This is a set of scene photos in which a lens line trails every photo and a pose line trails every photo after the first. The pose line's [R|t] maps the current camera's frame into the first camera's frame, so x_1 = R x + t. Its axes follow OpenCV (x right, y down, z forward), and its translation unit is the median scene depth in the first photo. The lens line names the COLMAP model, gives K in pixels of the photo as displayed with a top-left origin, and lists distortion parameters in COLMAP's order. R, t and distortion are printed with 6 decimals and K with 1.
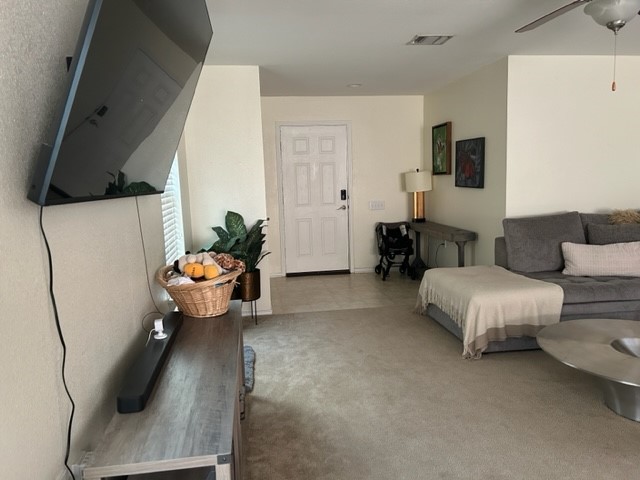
lens RADIAL K [[480.0, 0, 314.8], [0, 480.0, 239.0], [0, 0, 1]] dist [0.059352, -0.068347]
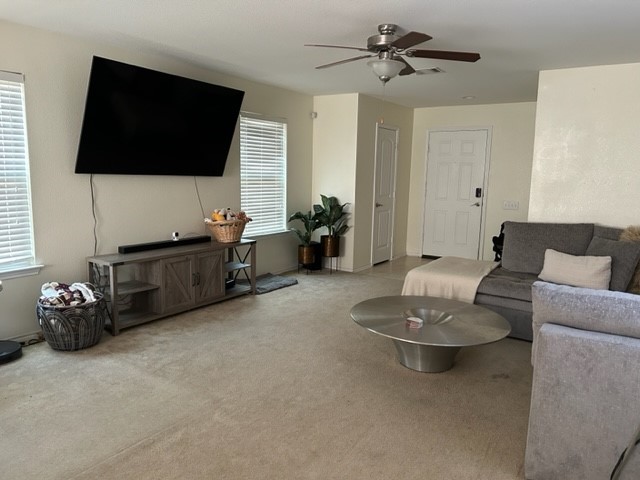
lens RADIAL K [[480.0, 0, 317.1], [0, 480.0, 243.0], [0, 0, 1]] dist [0.059352, -0.068347]
pose [[0.740677, 0.148900, -0.655153, 0.891095], [-0.132488, 0.988355, 0.074845, -0.019806], [0.658668, 0.031363, 0.751780, -0.131821]]
